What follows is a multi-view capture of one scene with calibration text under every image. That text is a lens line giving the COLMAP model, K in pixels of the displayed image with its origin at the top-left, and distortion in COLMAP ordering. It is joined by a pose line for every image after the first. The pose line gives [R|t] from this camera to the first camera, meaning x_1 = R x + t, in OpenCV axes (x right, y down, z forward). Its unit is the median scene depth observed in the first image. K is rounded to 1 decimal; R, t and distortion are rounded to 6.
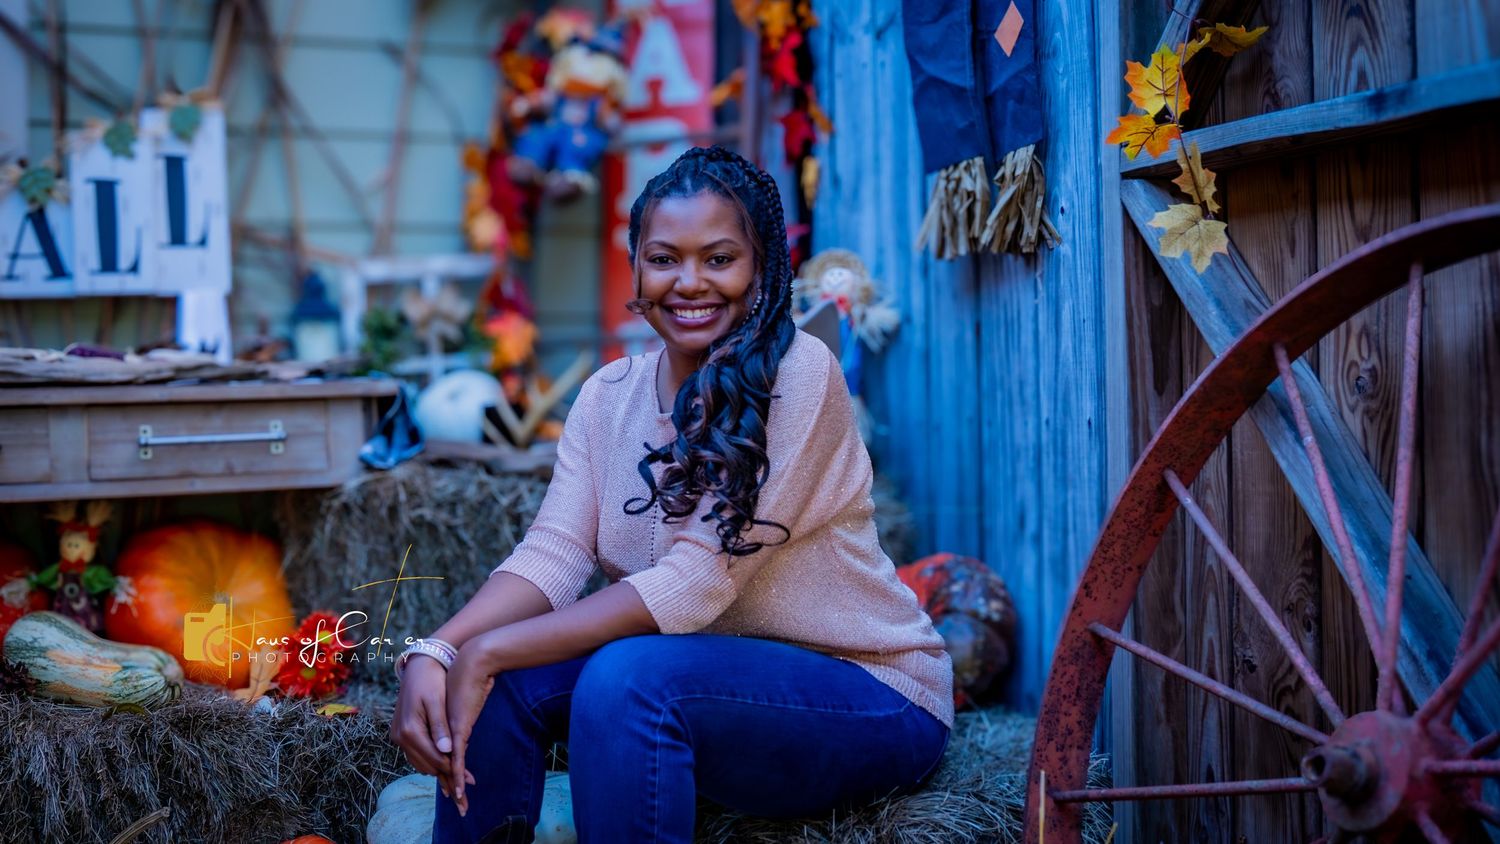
lens RADIAL K [[1538.8, 0, 717.4], [0, 1538.8, 476.5], [0, 0, 1]] dist [-0.137506, 0.000000]
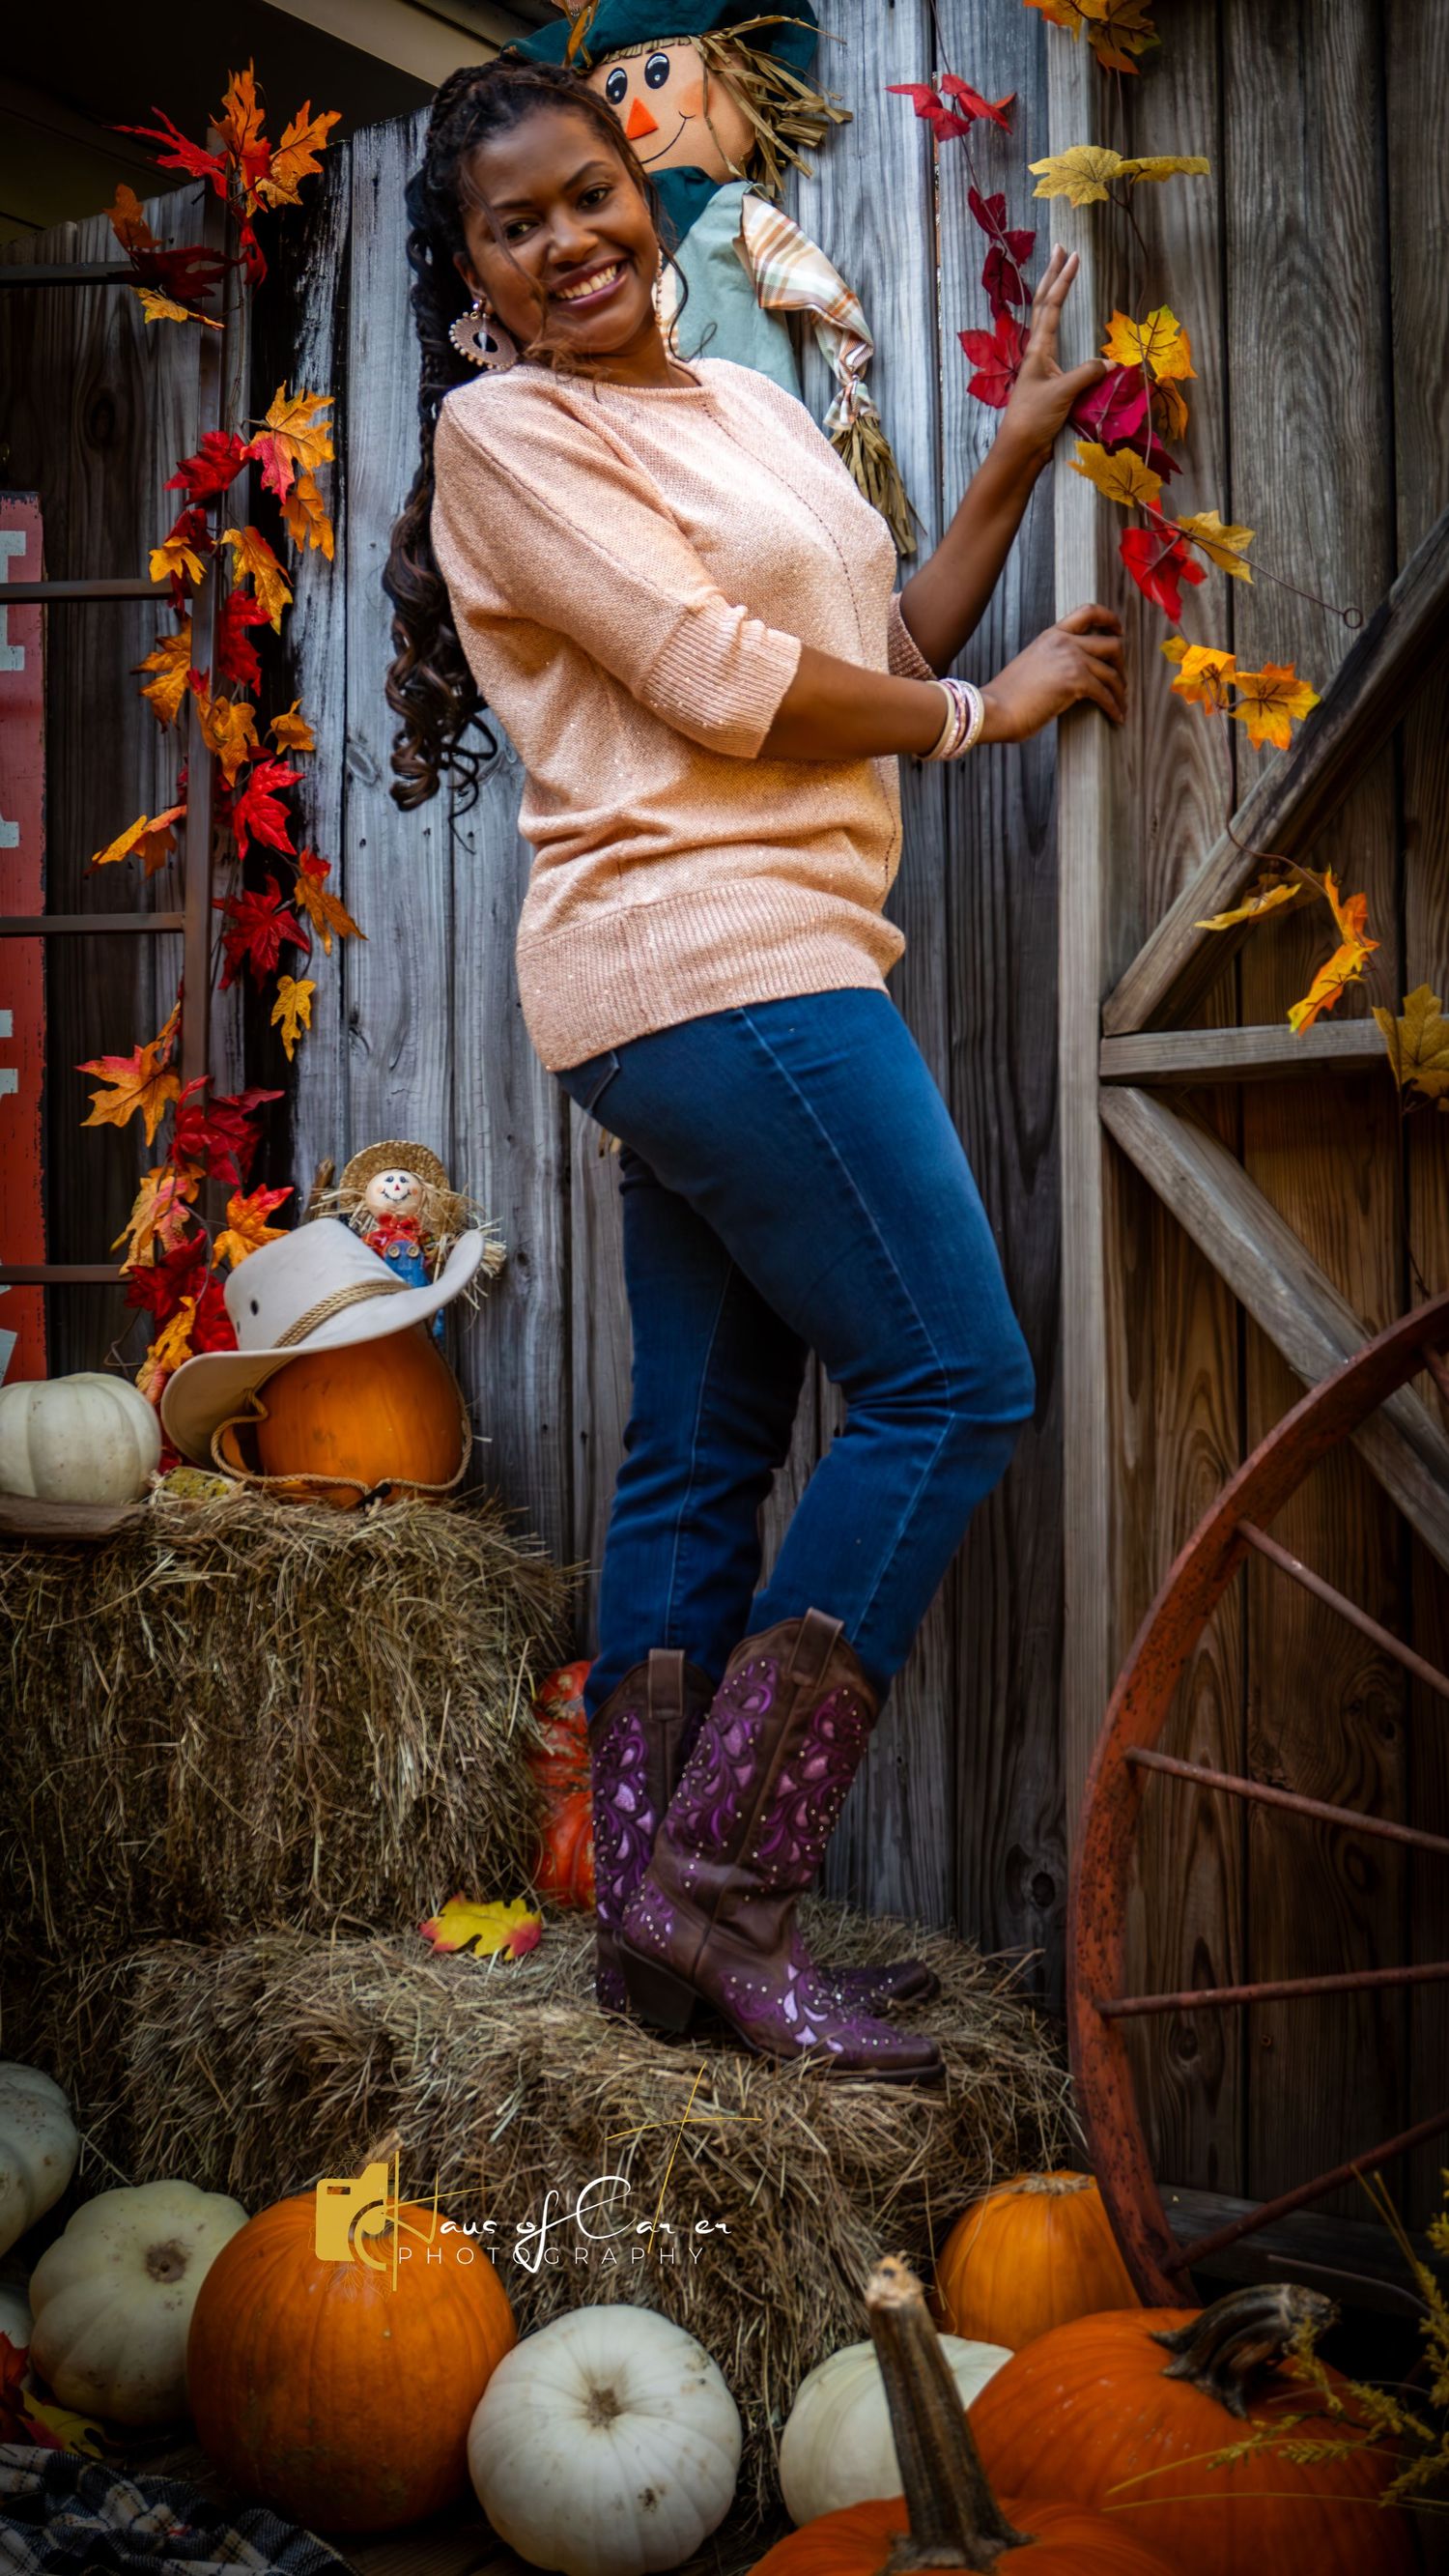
lens RADIAL K [[2642.3, 0, 700.1], [0, 2642.3, 1401.8], [0, 0, 1]] dist [-0.137506, 0.000000]
pose [[0.871862, -0.003826, 0.489737, -0.476080], [0.014045, 0.999754, -0.017193, -0.038334], [-0.489551, 0.021869, 0.871700, 0.069774]]
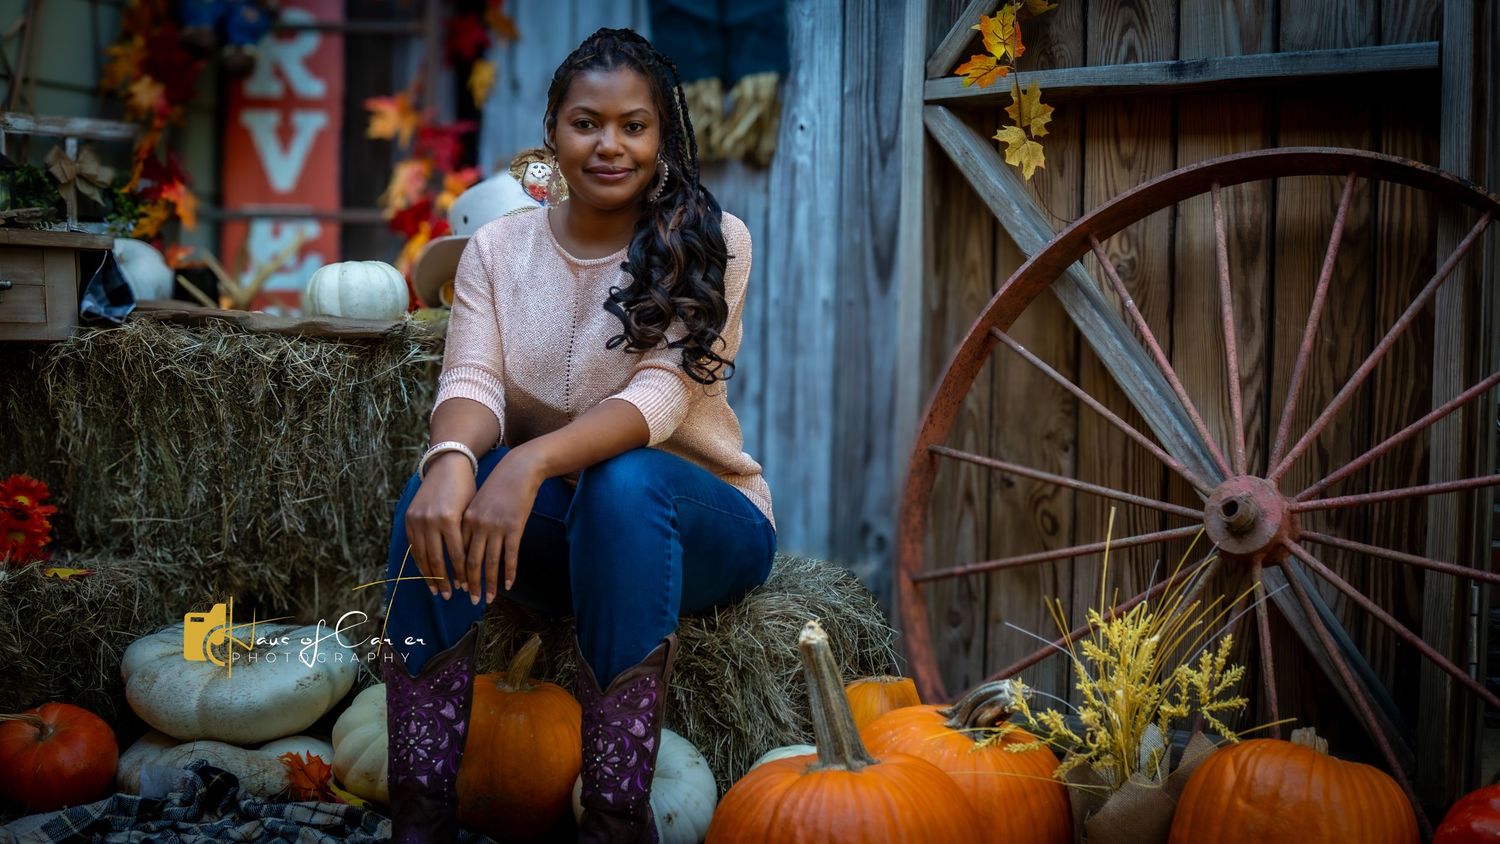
lens RADIAL K [[1538.8, 0, 730.0], [0, 1538.8, 484.9], [0, 0, 1]] dist [-0.137506, 0.000000]
pose [[0.850781, 0.001250, 0.525519, -0.561758], [-0.016594, 0.999562, 0.024486, 0.098493], [-0.525259, -0.029553, 0.850429, -0.015892]]
